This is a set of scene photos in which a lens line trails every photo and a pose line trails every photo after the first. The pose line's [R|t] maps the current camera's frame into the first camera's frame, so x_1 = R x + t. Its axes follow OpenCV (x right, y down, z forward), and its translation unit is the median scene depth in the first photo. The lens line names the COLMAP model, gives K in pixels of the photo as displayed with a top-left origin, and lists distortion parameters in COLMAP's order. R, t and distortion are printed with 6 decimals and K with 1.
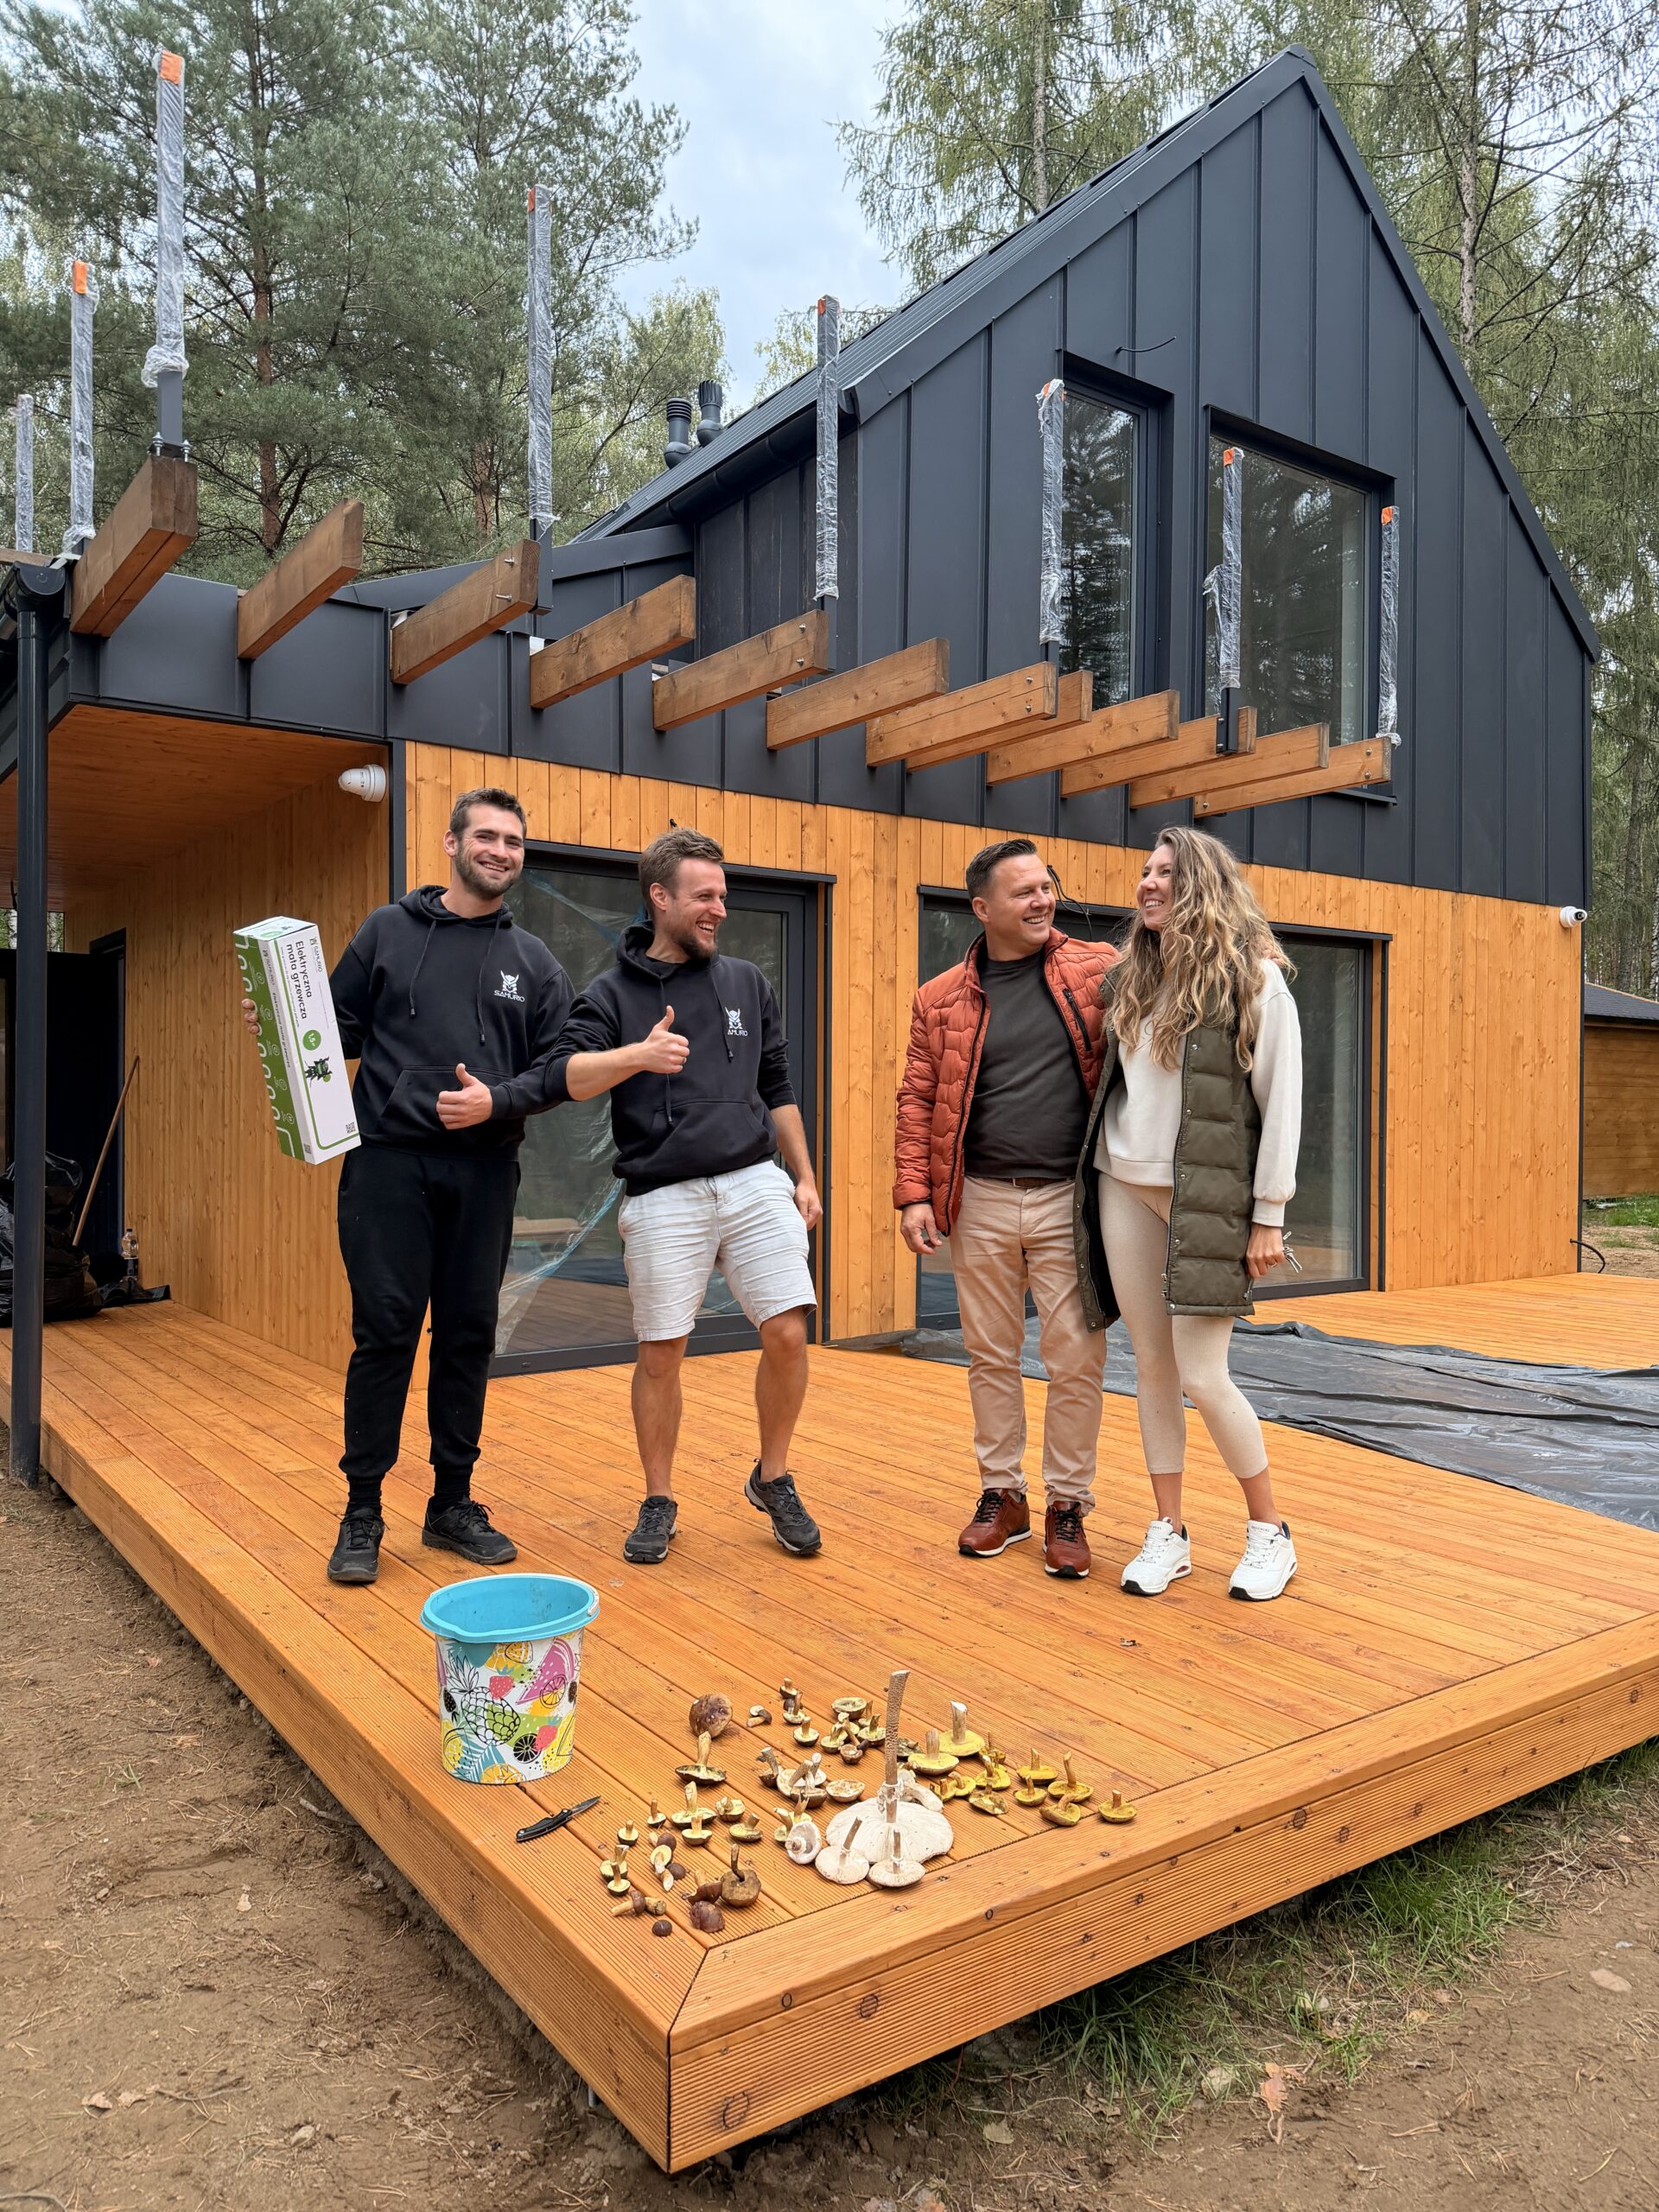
lens RADIAL K [[1550.3, 0, 810.7], [0, 1550.3, 1099.1], [0, 0, 1]] dist [0.028207, -0.031404]
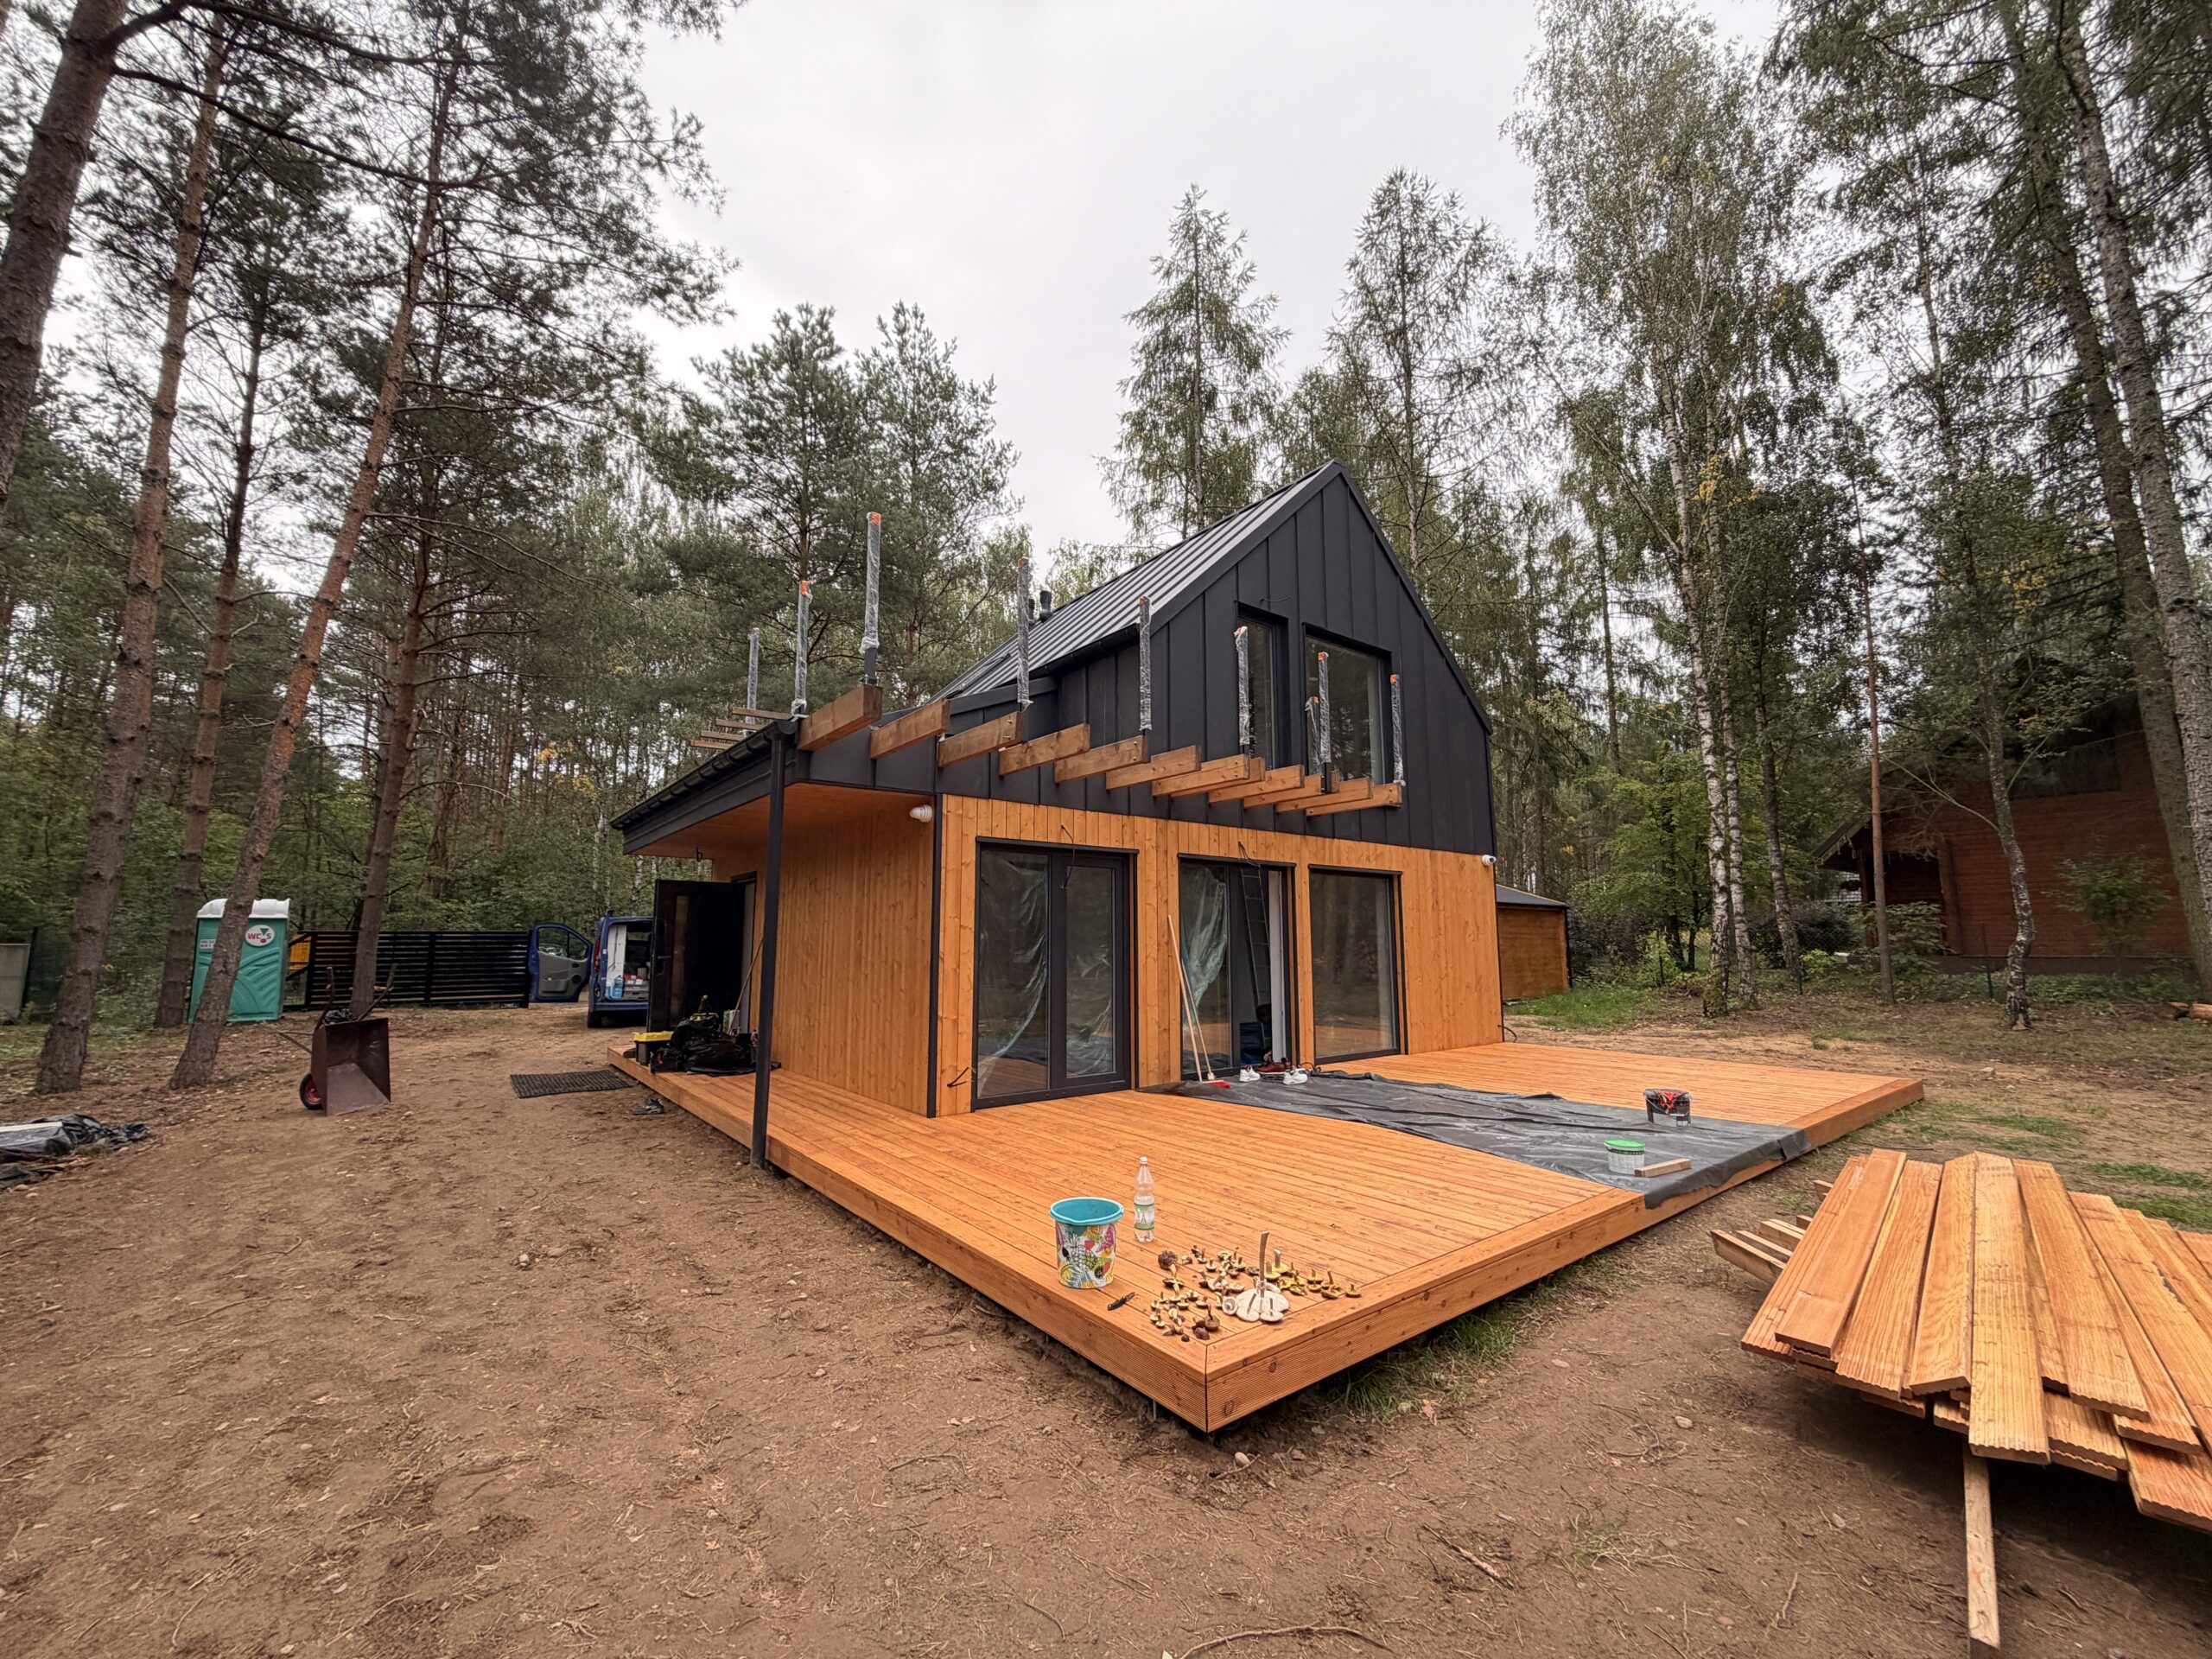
lens RADIAL K [[870.0, 0, 1102.5], [0, 870.0, 824.7], [0, 0, 1]] dist [0.004365, -0.000623]
pose [[0.999039, -0.001968, 0.043792, -0.092537], [0.007800, 0.991031, -0.133405, -0.029653], [-0.043136, 0.133619, 0.990094, -0.151995]]
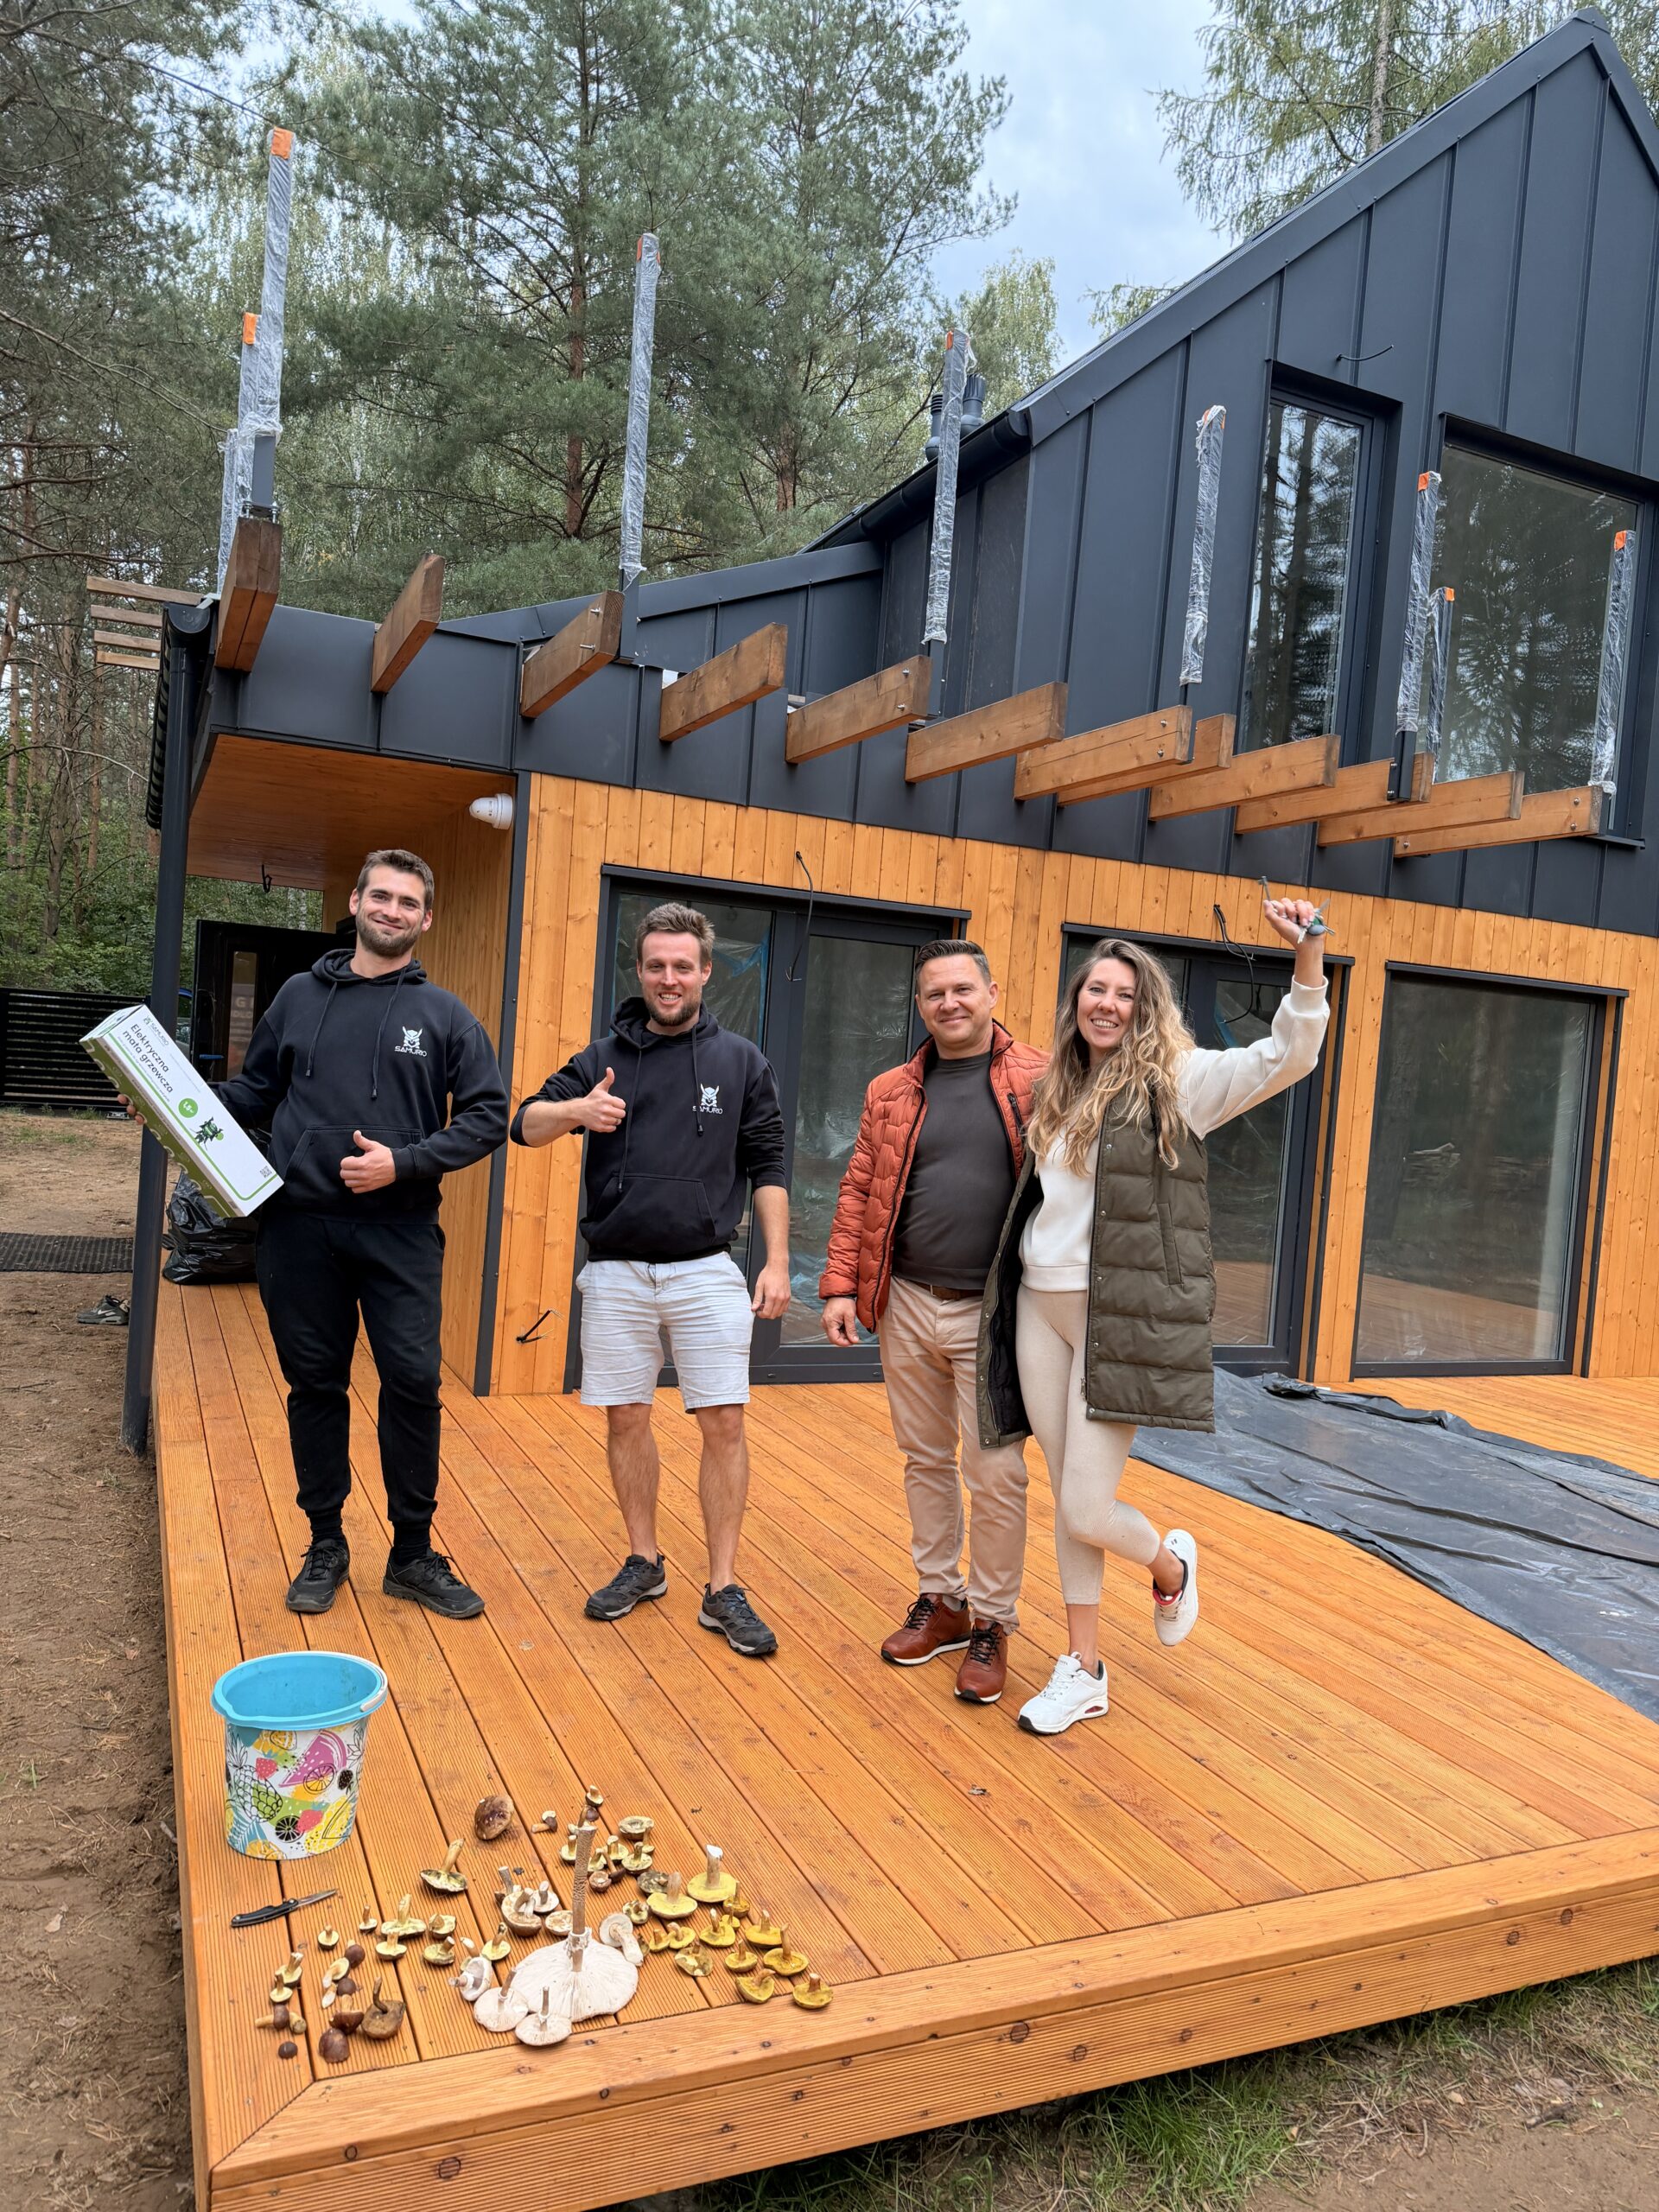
lens RADIAL K [[1550.3, 0, 819.9], [0, 1550.3, 1108.2], [0, 0, 1]] dist [0.028207, -0.031404]
pose [[0.979577, 0.072506, -0.187540, 0.129861], [-0.068188, 0.997240, 0.029382, -0.047859], [0.189153, -0.015994, 0.981817, 0.018751]]
